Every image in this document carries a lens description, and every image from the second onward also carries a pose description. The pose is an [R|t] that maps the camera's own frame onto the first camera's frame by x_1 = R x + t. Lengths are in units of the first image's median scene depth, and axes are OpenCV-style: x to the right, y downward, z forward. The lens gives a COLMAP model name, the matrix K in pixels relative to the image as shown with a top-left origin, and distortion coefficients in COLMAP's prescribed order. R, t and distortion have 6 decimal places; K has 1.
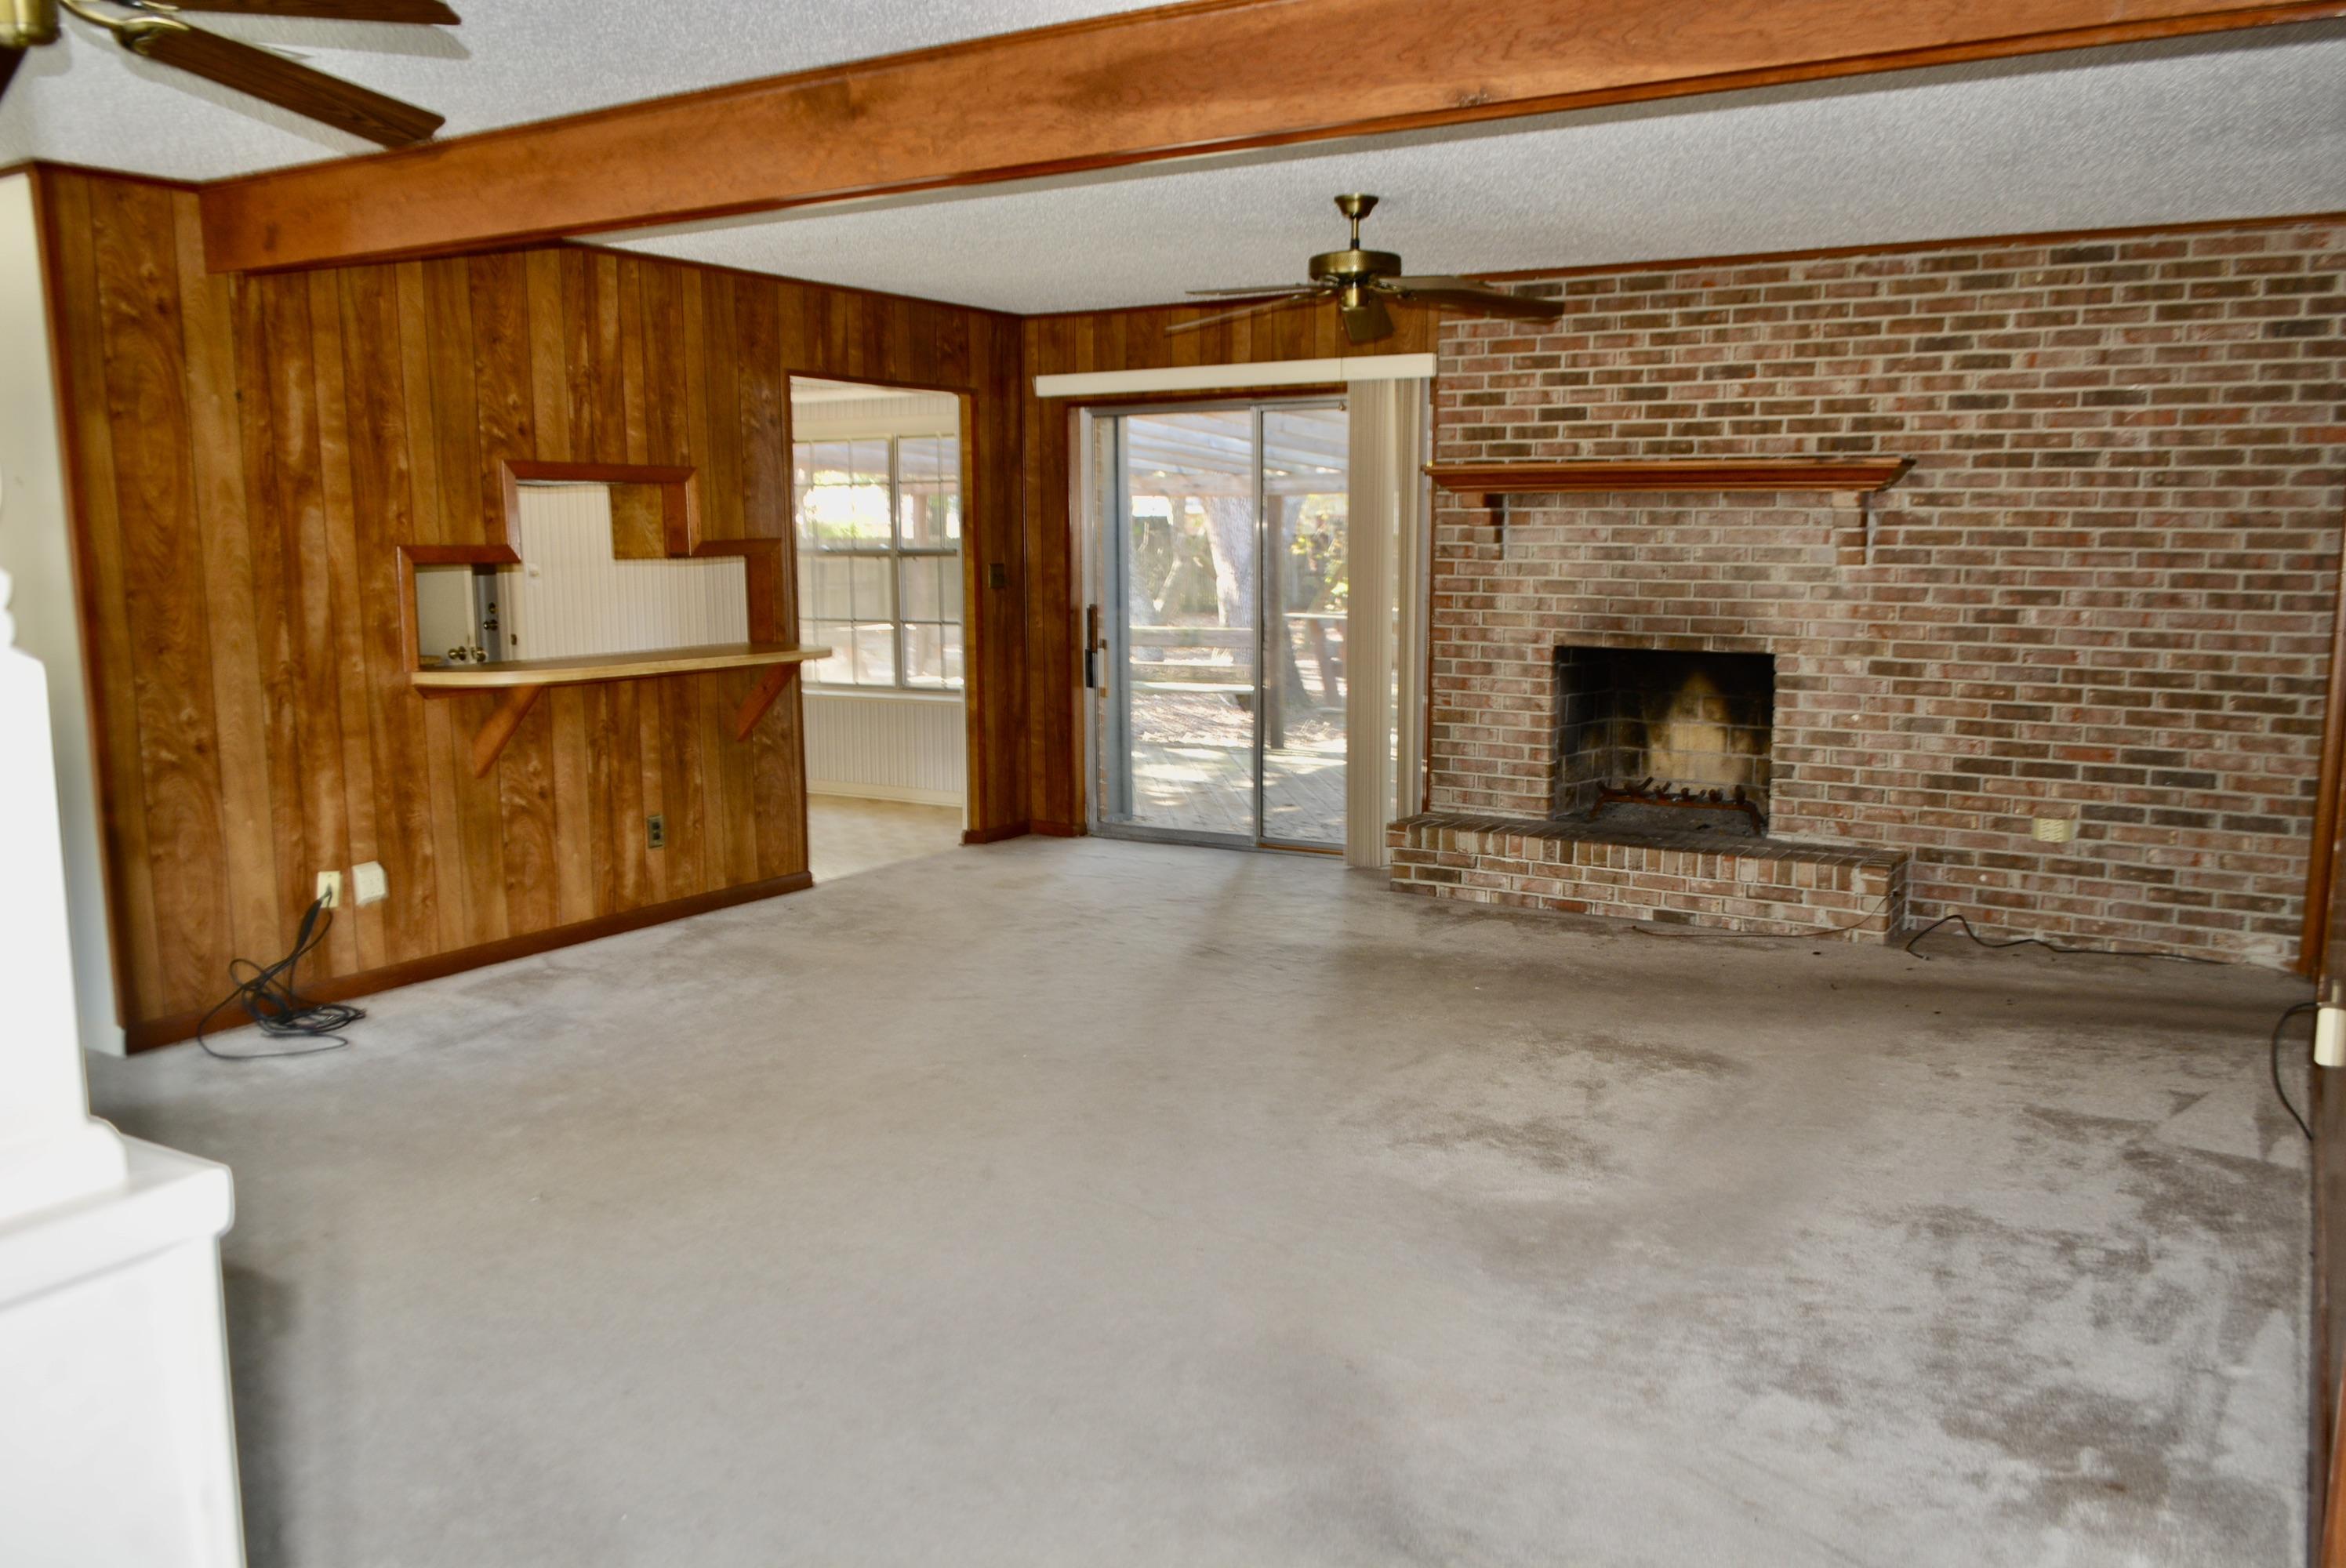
lens RADIAL K [[1853.3, 0, 1174.8], [0, 1853.3, 780.3], [0, 0, 1]] dist [0.000376, 0.003302]
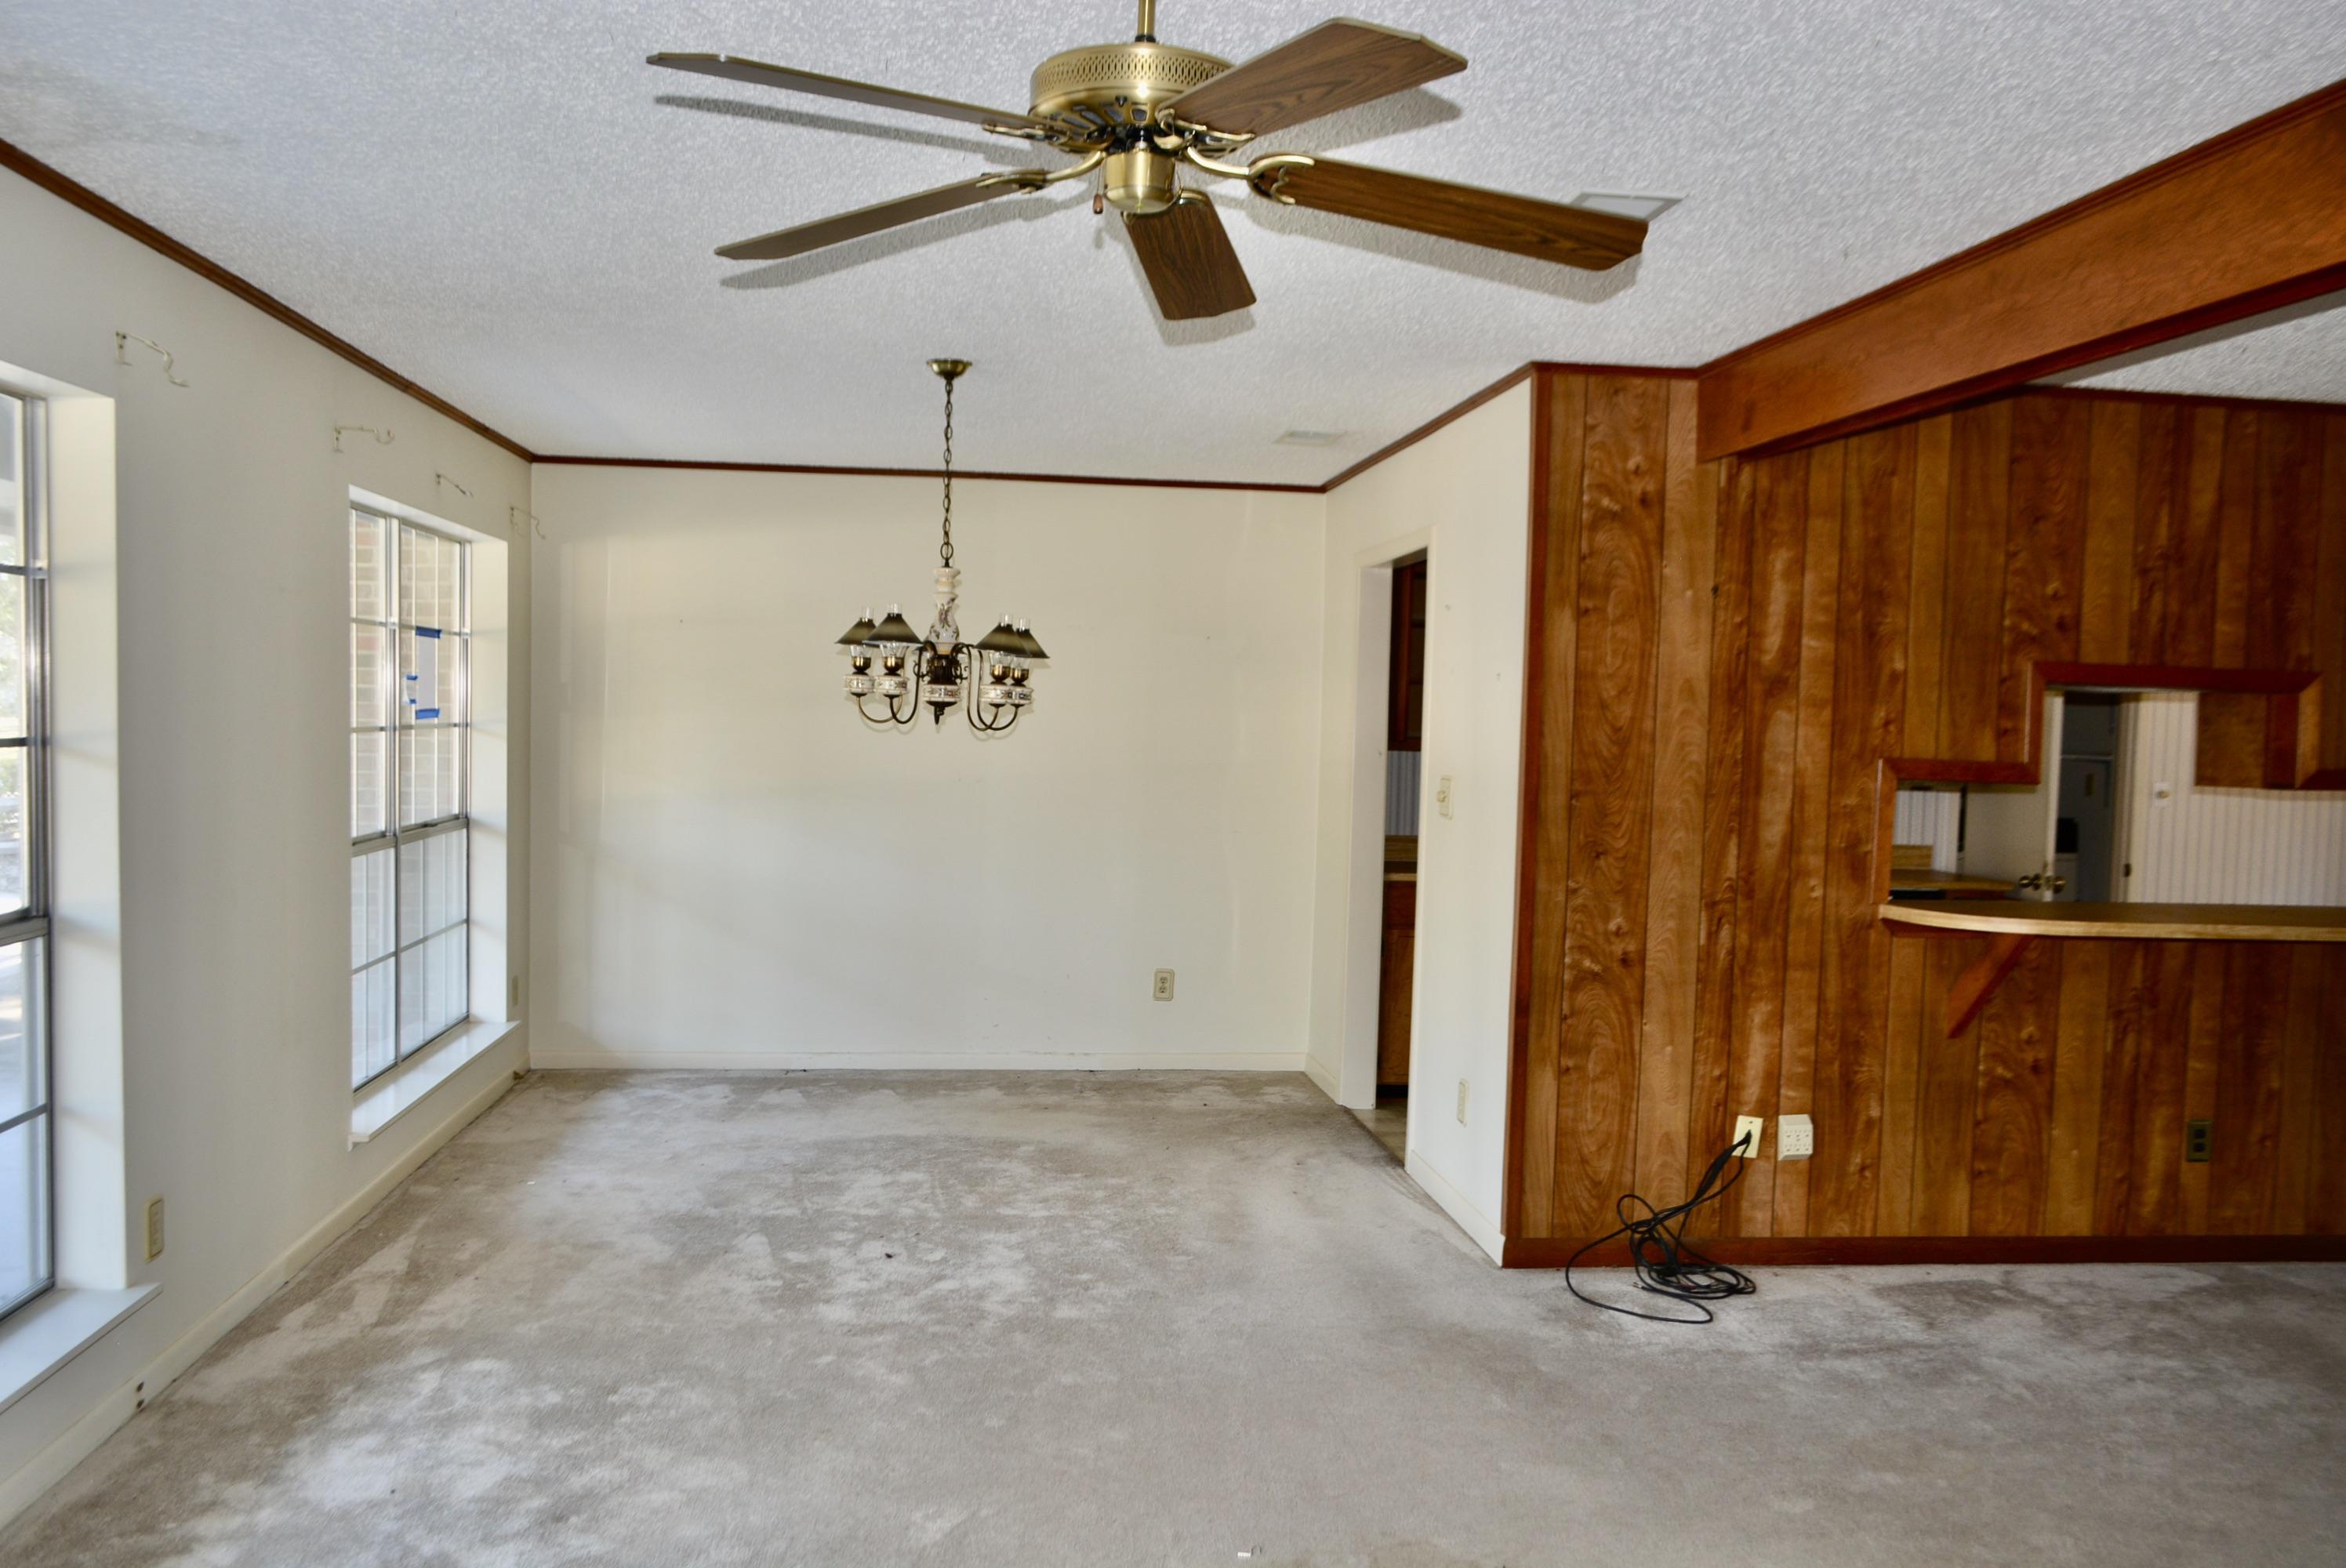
lens RADIAL K [[1853.3, 0, 1174.2], [0, 1853.3, 803.7], [0, 0, 1]] dist [0.000376, 0.003302]
pose [[0.620697, 0.068268, -0.781073, 0.056506], [-0.140906, 0.989695, -0.025472, -0.037617], [0.771286, 0.125868, 0.623920, 0.213549]]
